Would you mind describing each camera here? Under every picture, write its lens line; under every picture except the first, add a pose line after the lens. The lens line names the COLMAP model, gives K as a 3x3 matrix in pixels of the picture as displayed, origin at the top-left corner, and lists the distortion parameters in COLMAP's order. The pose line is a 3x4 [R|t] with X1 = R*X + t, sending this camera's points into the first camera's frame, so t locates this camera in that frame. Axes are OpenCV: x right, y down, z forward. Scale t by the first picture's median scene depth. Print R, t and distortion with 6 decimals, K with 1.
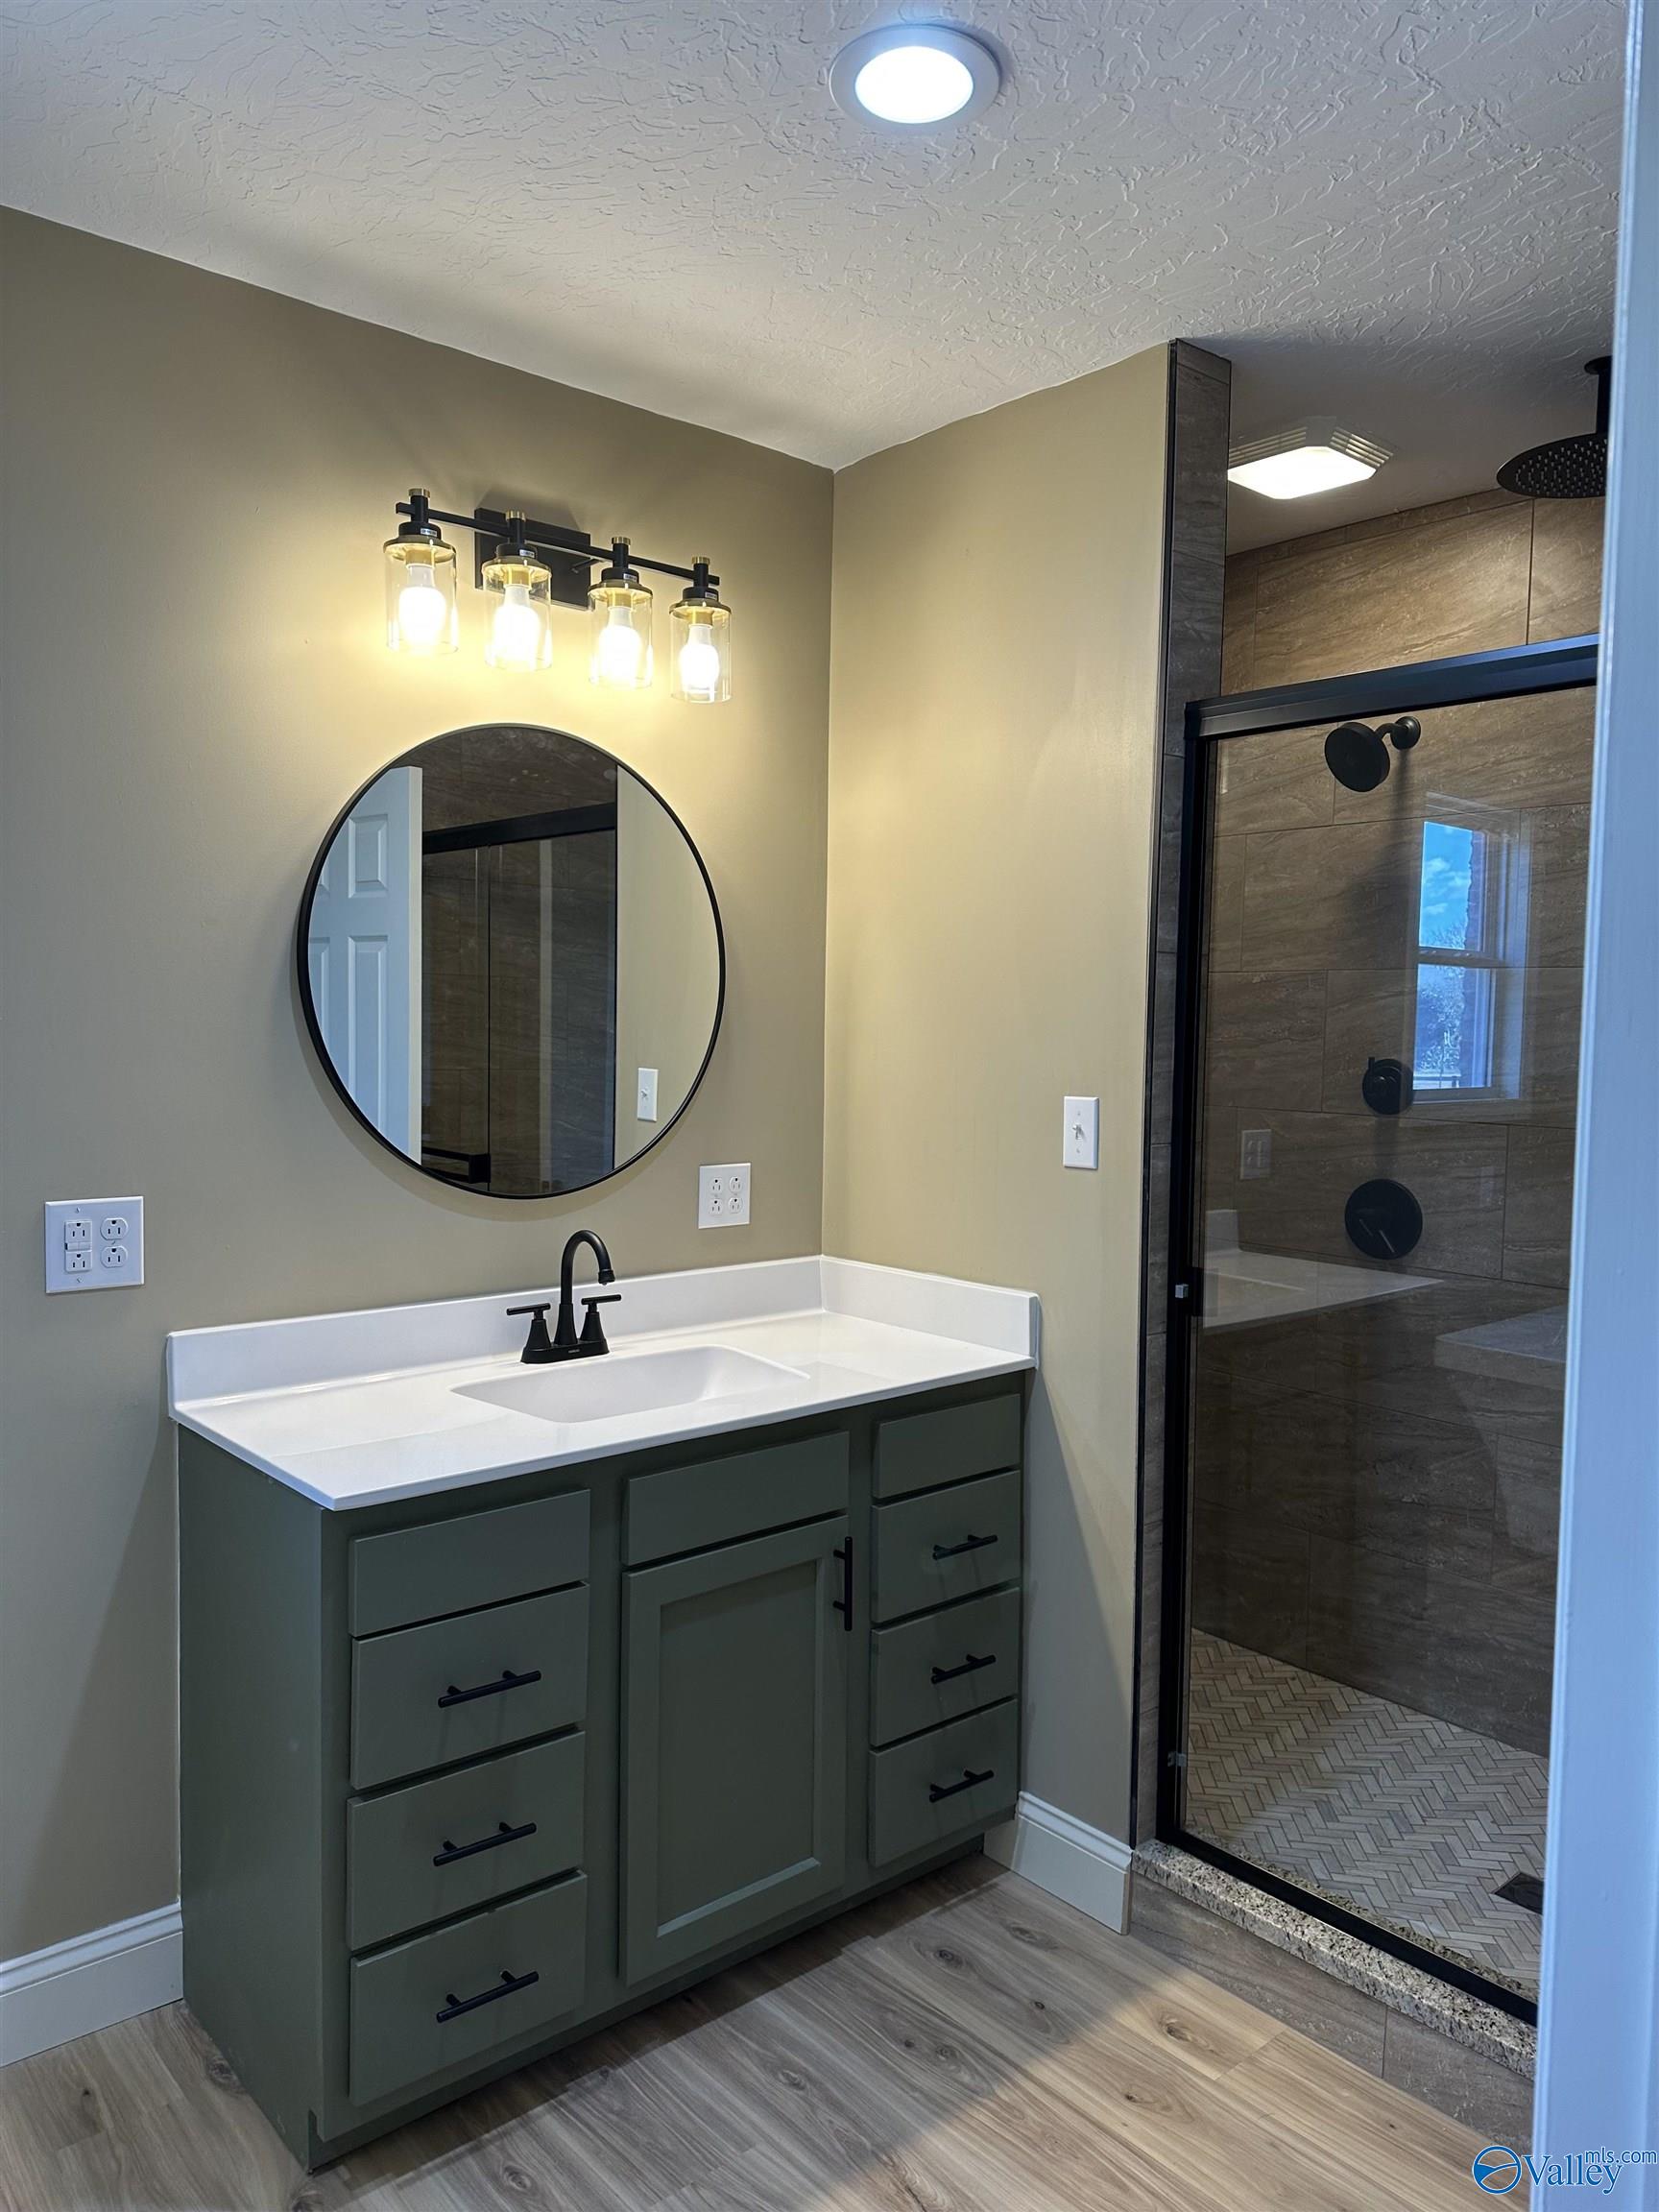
lens RADIAL K [[1541.9, 0, 829.5], [0, 1541.9, 1106.0], [0, 0, 1]] dist [0.070219, -0.087394]
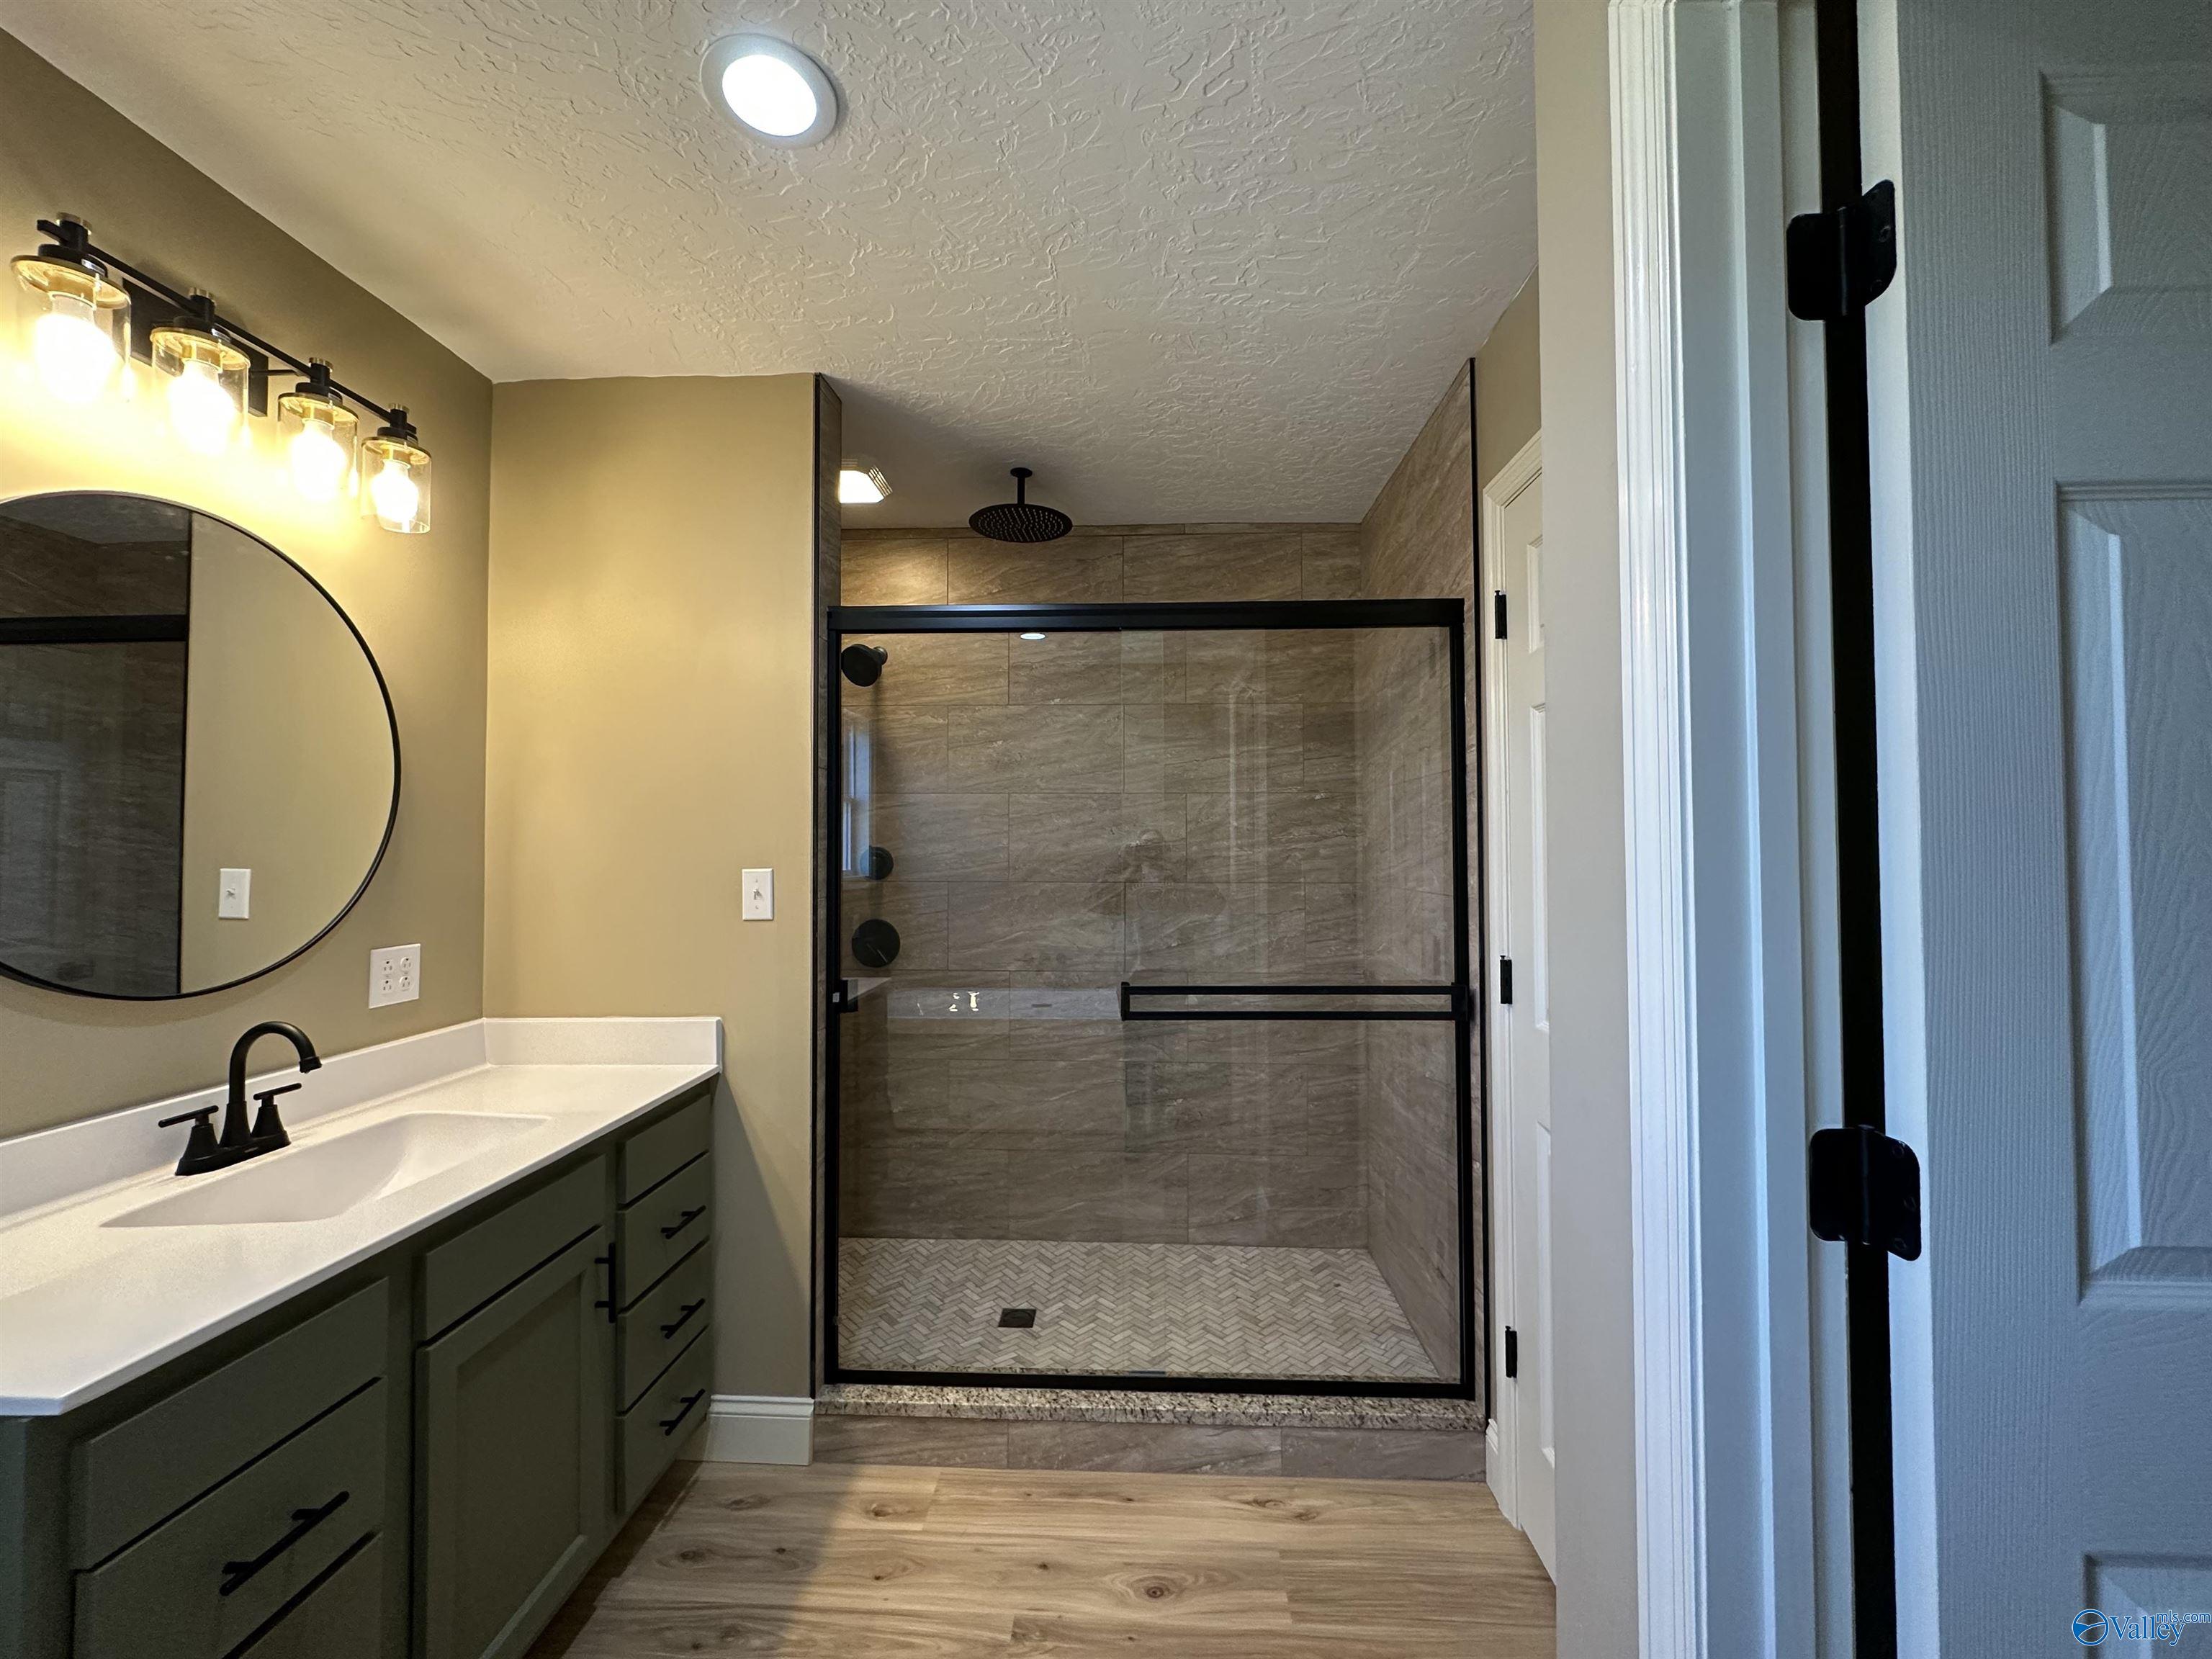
lens RADIAL K [[876.6, 0, 1099.1], [0, 876.6, 828.2], [0, 0, 1]] dist [0.000834, -0.000045]
pose [[0.690611, -0.000934, 0.723226, -0.205901], [0.055967, 0.997069, -0.052156, 0.016437], [-0.721058, 0.076496, 0.688639, 0.231724]]
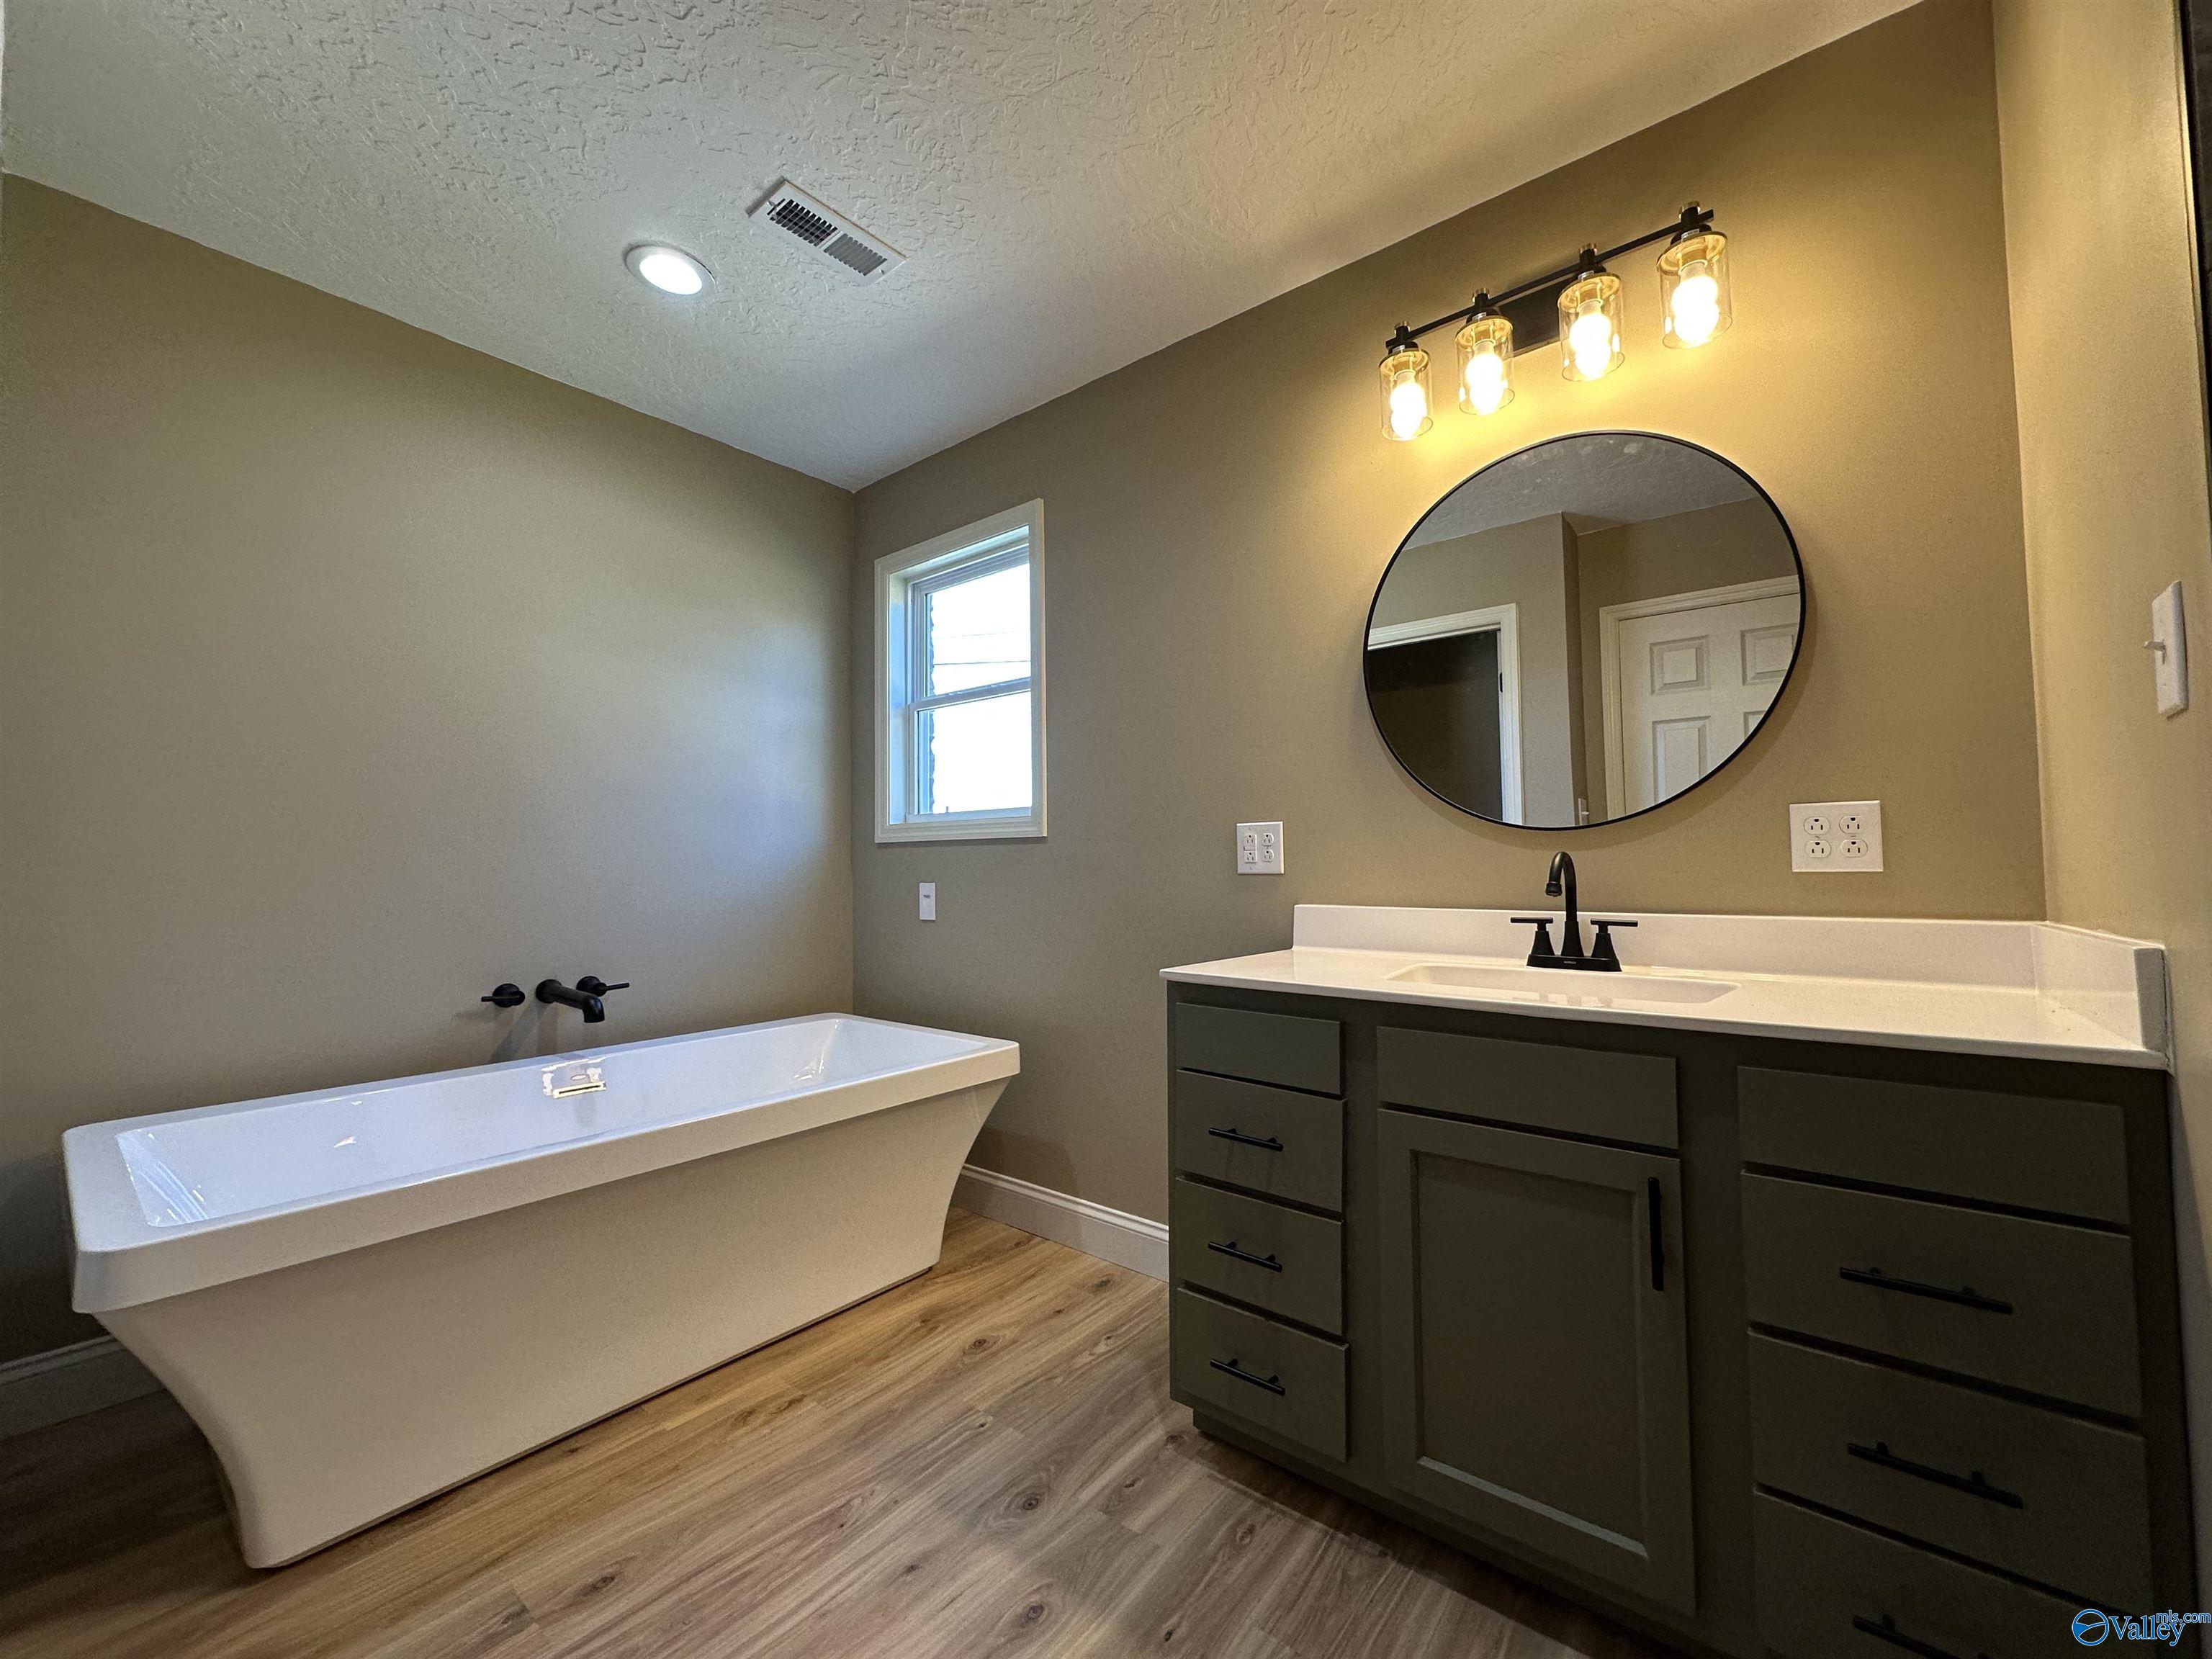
lens RADIAL K [[876.6, 0, 1099.1], [0, 876.6, 828.2], [0, 0, 1]] dist [0.000834, -0.000045]
pose [[0.178294, -0.061560, -0.982050, 0.424639], [-0.048510, 0.996278, -0.071259, 0.129933], [0.982781, 0.060344, 0.174644, 0.577471]]
